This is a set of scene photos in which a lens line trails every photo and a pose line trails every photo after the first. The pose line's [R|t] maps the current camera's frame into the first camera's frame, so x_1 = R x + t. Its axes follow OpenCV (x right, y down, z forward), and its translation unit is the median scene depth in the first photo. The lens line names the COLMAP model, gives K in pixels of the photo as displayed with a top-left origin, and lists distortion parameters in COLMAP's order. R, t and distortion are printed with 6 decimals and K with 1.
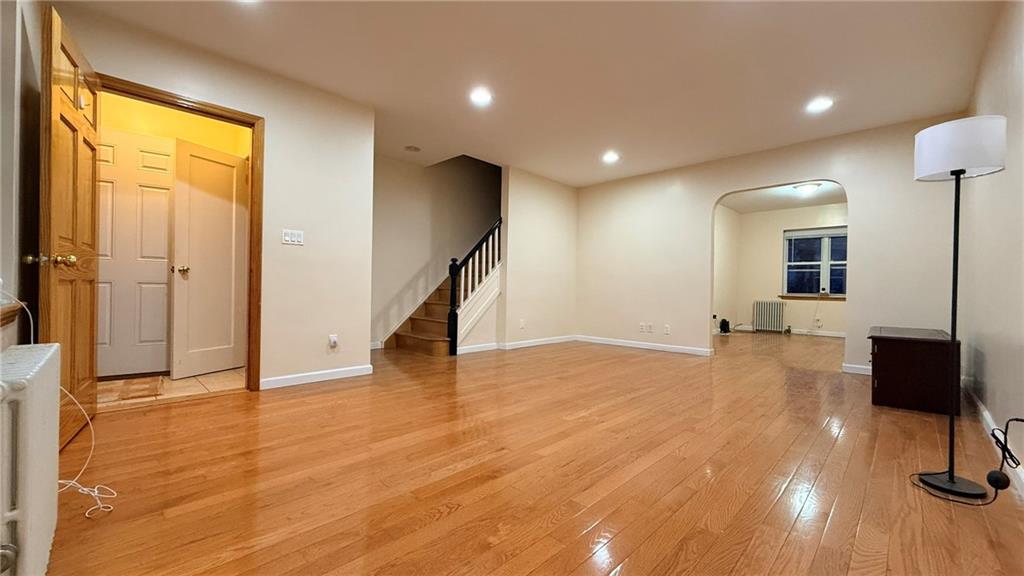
lens RADIAL K [[405.1, 0, 512.0], [0, 405.1, 288.0], [0, 0, 1]] dist [0.000928, 0.000064]
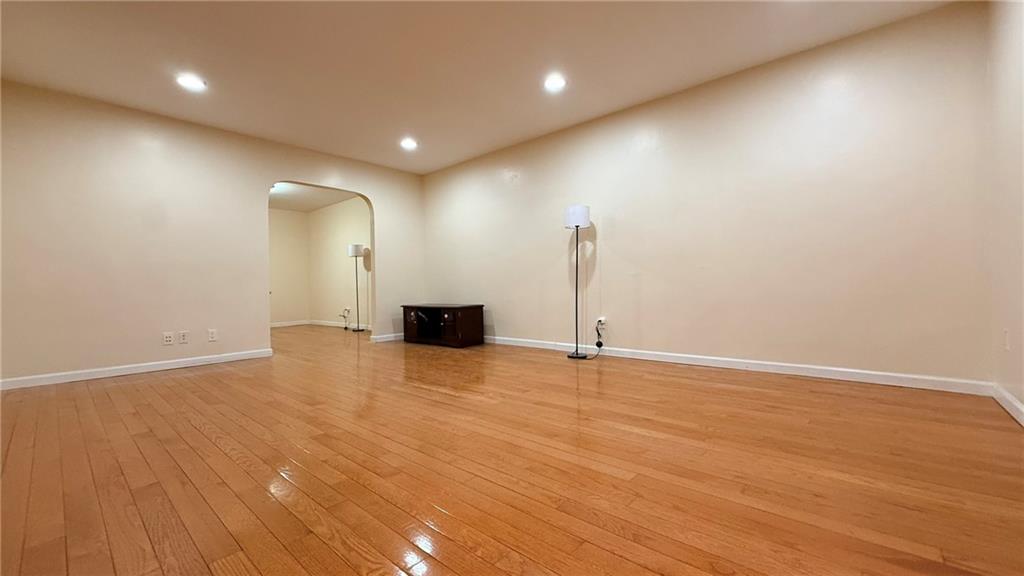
lens RADIAL K [[405.1, 0, 512.0], [0, 405.1, 288.0], [0, 0, 1]] dist [0.000928, 0.000064]
pose [[-0.058582, -0.015893, 0.998156, -0.503293], [0.020263, 0.999648, 0.017106, 0.014392], [-0.998077, 0.021228, -0.058239, 0.592516]]
